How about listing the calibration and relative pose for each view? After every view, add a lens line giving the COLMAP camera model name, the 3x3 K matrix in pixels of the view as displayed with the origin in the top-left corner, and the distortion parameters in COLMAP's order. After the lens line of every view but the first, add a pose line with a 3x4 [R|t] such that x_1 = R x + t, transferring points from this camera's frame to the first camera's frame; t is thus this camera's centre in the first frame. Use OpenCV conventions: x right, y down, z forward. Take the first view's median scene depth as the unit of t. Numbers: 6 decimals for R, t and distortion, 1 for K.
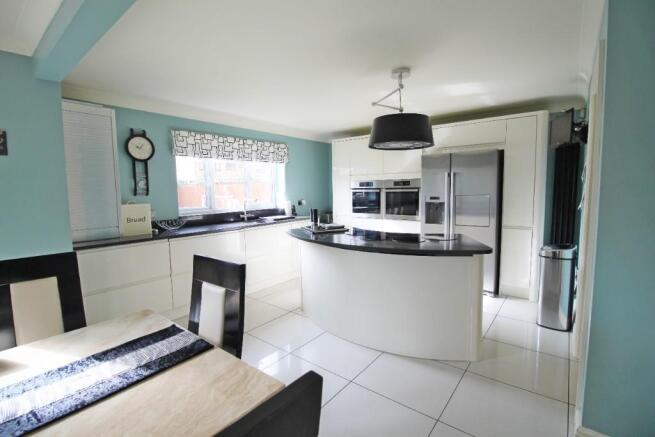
lens RADIAL K [[307.1, 0, 324.9], [0, 307.1, 219.9], [0, 0, 1]] dist [0.002381, -0.001819]
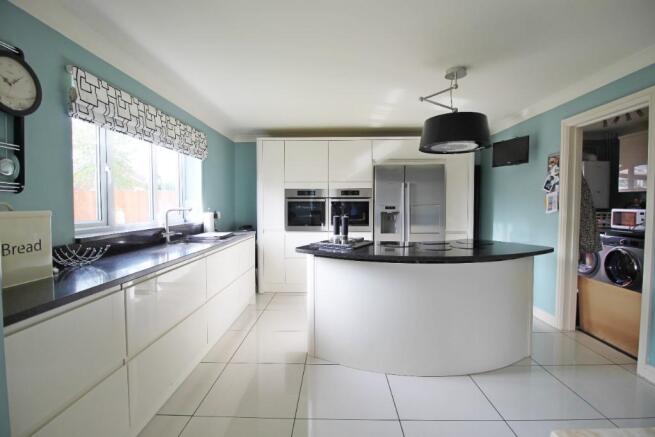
lens RADIAL K [[307.1, 0, 325.2], [0, 307.1, 217.6], [0, 0, 1]] dist [0.002381, -0.001819]
pose [[0.791532, -0.011221, 0.611025, -0.436498], [0.052145, 0.997425, -0.049232, 0.000522], [-0.608899, 0.070830, 0.790079, 0.338993]]
